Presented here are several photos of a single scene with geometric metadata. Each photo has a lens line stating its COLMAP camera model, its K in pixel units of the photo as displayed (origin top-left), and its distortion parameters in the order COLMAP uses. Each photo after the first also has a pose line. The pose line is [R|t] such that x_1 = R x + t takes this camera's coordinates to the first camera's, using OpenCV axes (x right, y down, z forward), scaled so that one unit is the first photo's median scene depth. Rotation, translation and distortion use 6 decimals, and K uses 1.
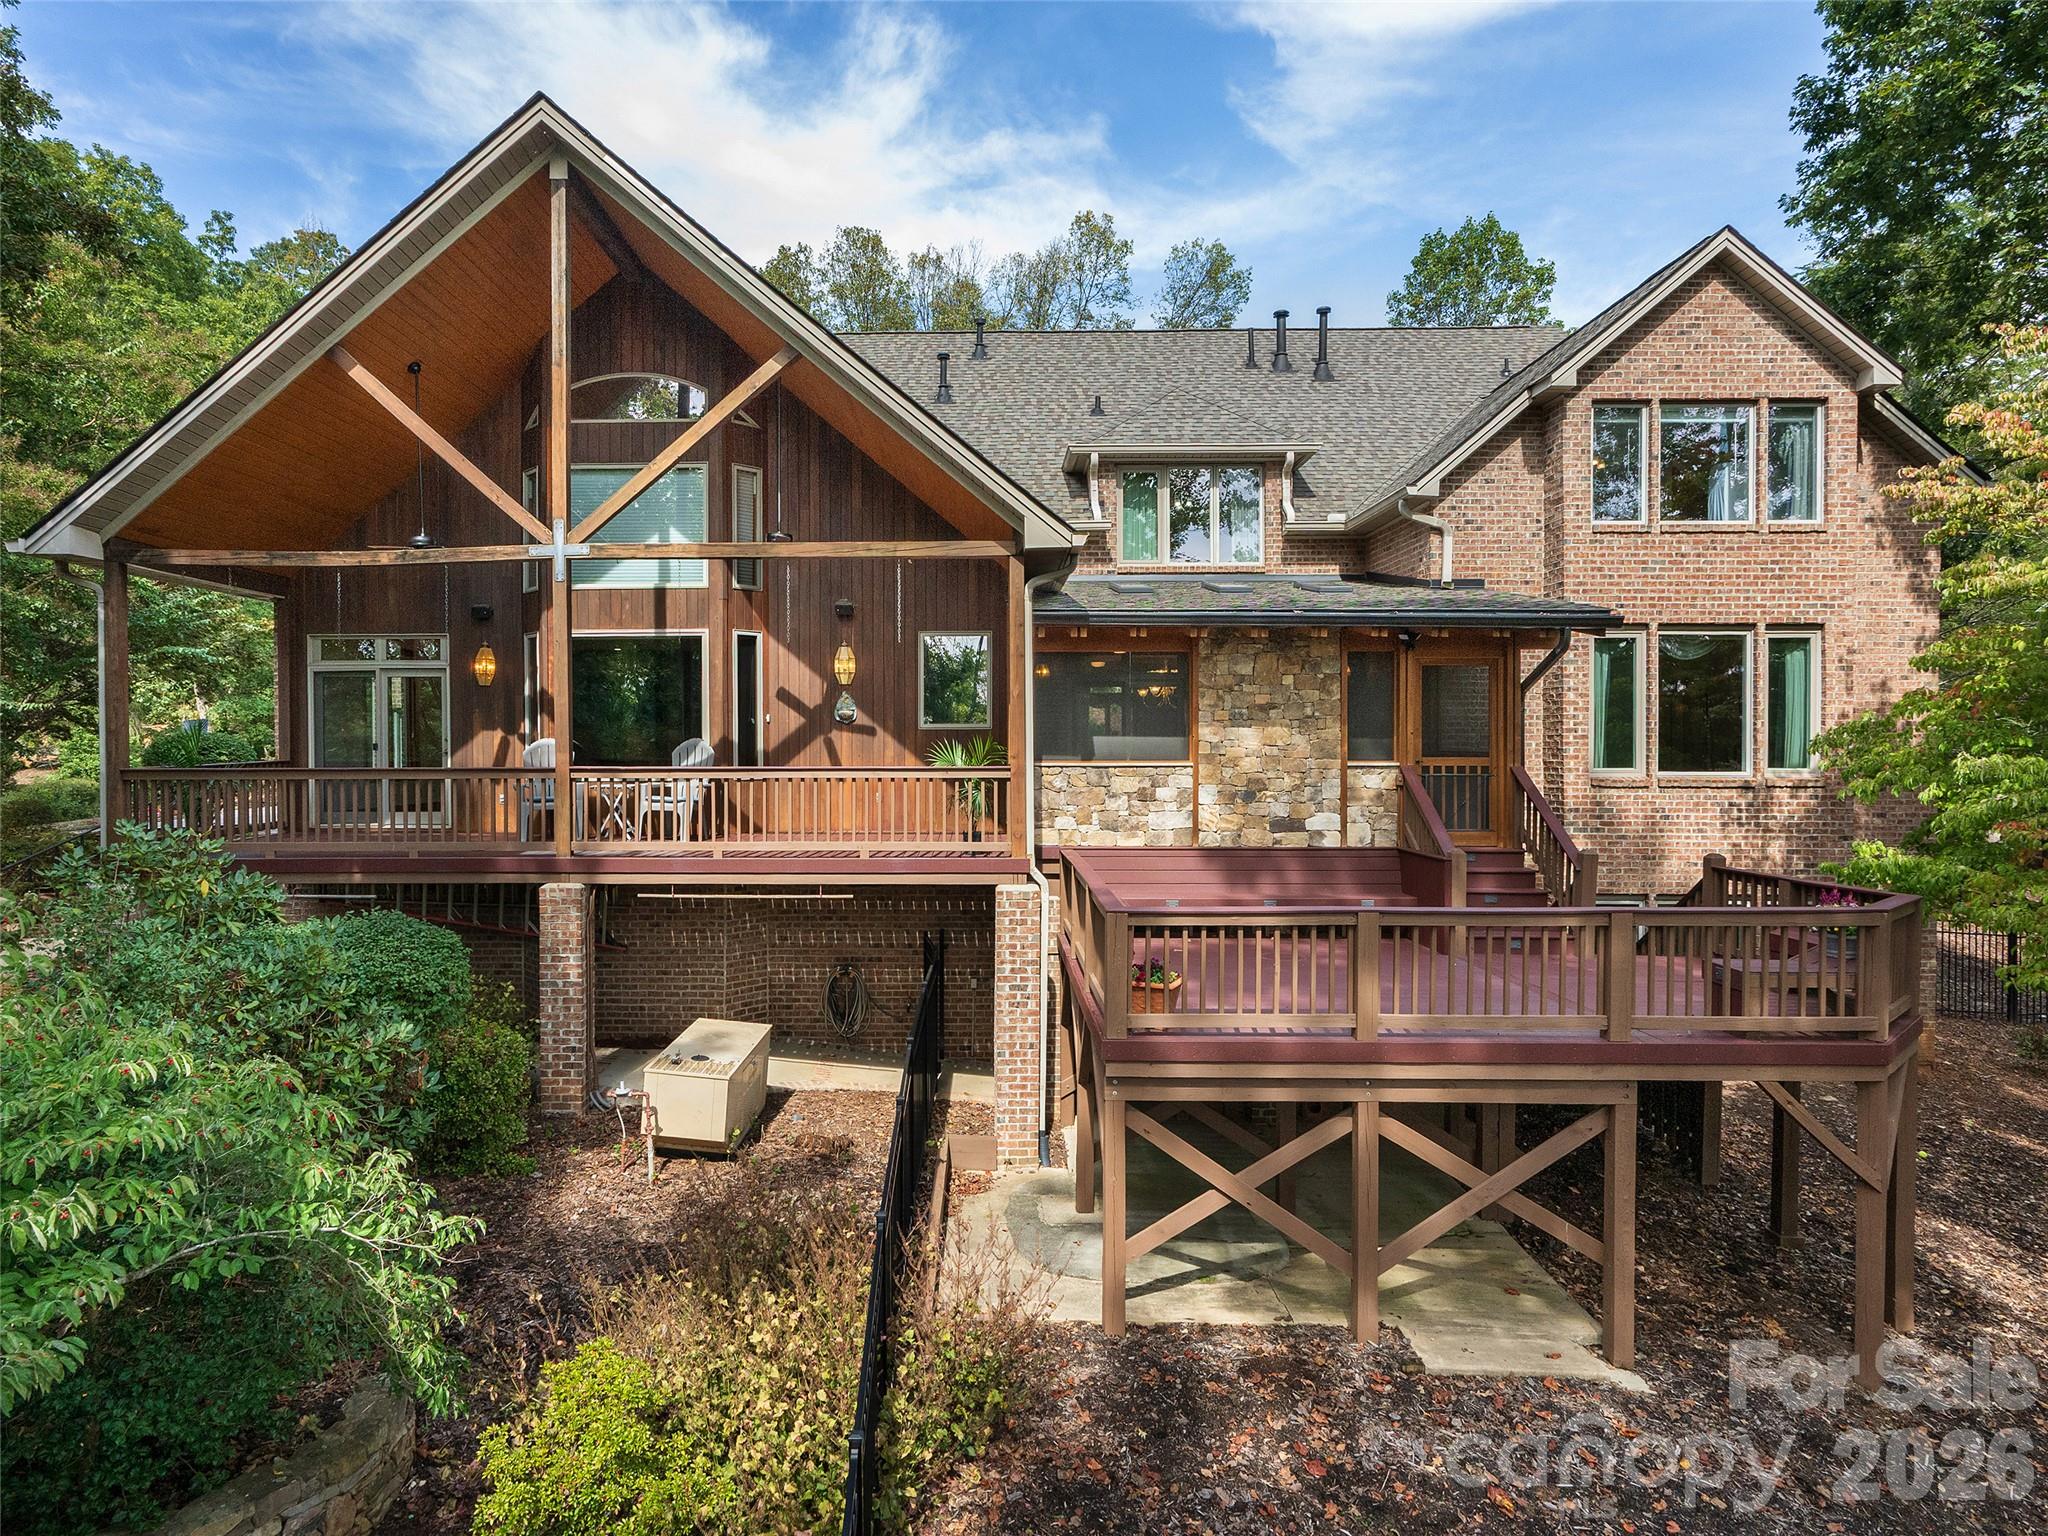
lens RADIAL K [[1132.3, 0, 1015.2], [0, 1132.3, 767.1], [0, 0, 1]] dist [-0.003235, 0.000111]
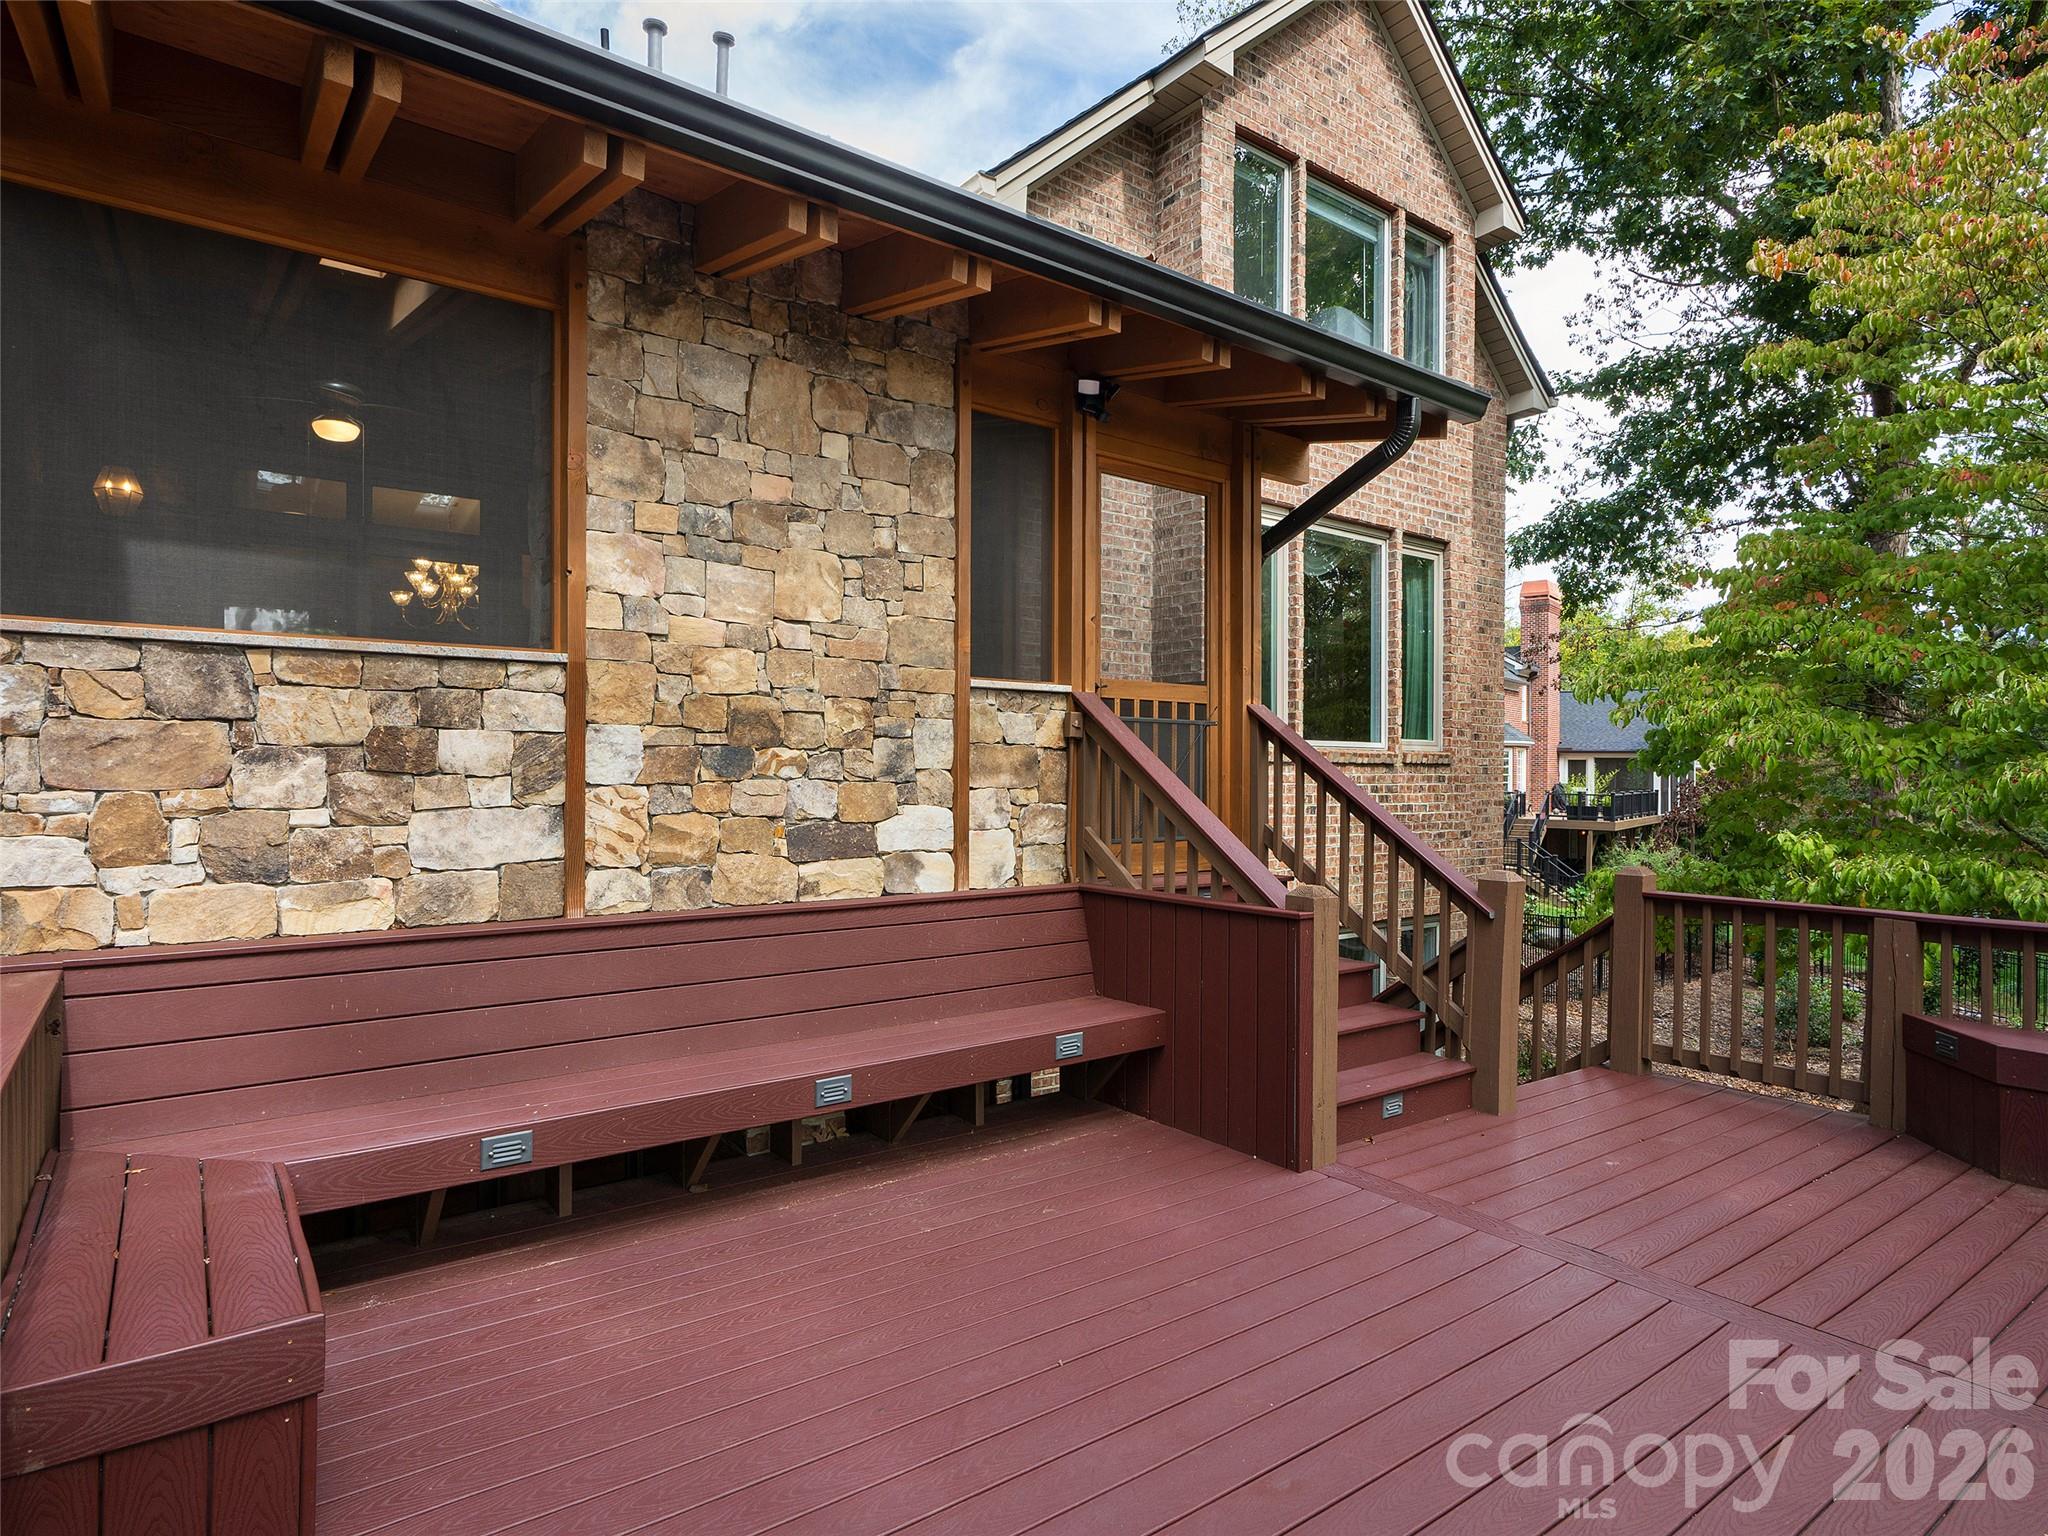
lens RADIAL K [[1132.3, 0, 1017.0], [0, 1132.3, 765.4], [0, 0, 1]] dist [-0.003235, 0.000111]
pose [[0.820577, 0.004528, 0.571518, 0.078609], [0.005321, 0.999865, -0.015562, 0.032750], [-0.571511, 0.015811, 0.820442, 0.662131]]
